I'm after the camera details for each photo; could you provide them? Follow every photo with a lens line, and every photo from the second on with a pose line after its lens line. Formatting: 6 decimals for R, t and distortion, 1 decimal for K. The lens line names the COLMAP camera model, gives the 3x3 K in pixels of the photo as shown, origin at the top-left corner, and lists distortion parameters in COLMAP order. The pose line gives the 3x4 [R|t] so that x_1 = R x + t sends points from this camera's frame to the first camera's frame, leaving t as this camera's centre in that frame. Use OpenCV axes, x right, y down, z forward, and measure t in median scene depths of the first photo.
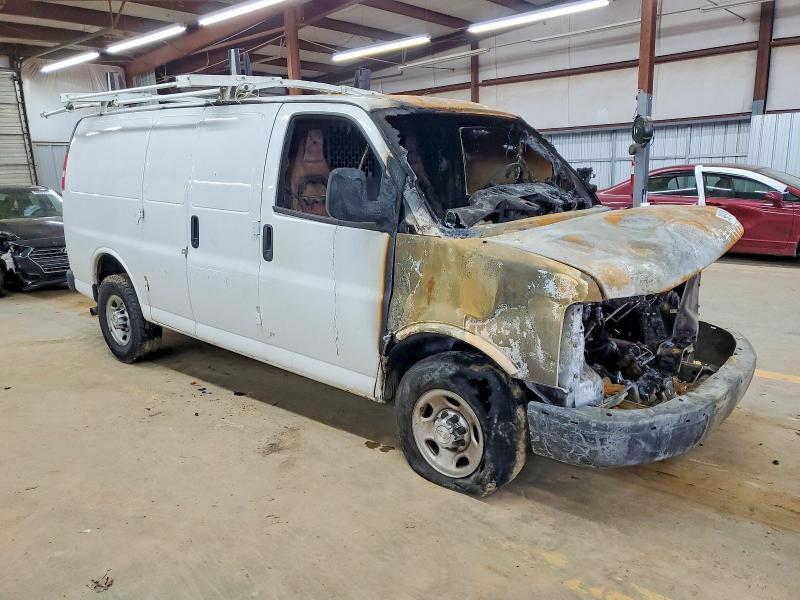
lens RADIAL K [[633.5, 0, 400.0], [0, 633.5, 300.0], [0, 0, 1]] dist [-0.000710, 0.001982]
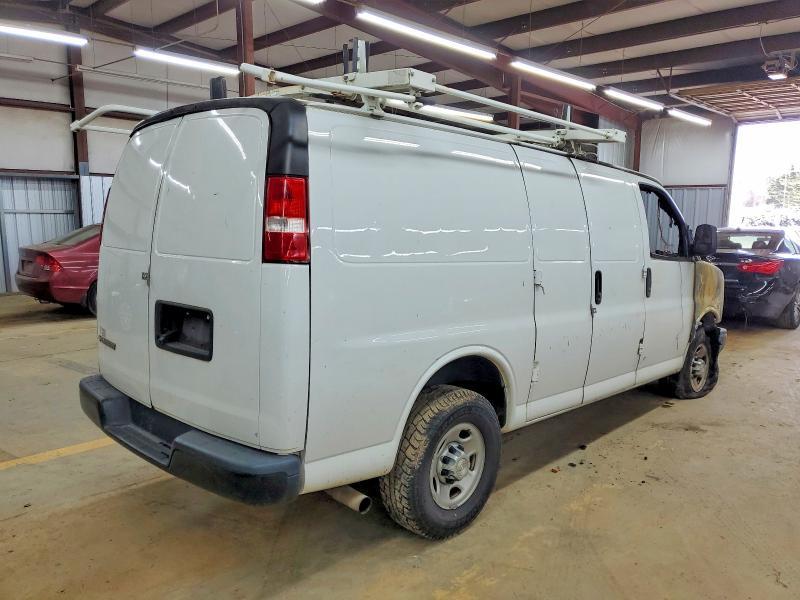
lens RADIAL K [[631.8, 0, 400.0], [0, 631.8, 300.0], [0, 0, 1]] dist [-0.005548, -0.004144]
pose [[0.033662, -0.100218, 0.994396, -1.168172], [0.188958, 0.977653, 0.092134, -0.210743], [-0.981408, 0.184798, 0.051847, 1.138039]]
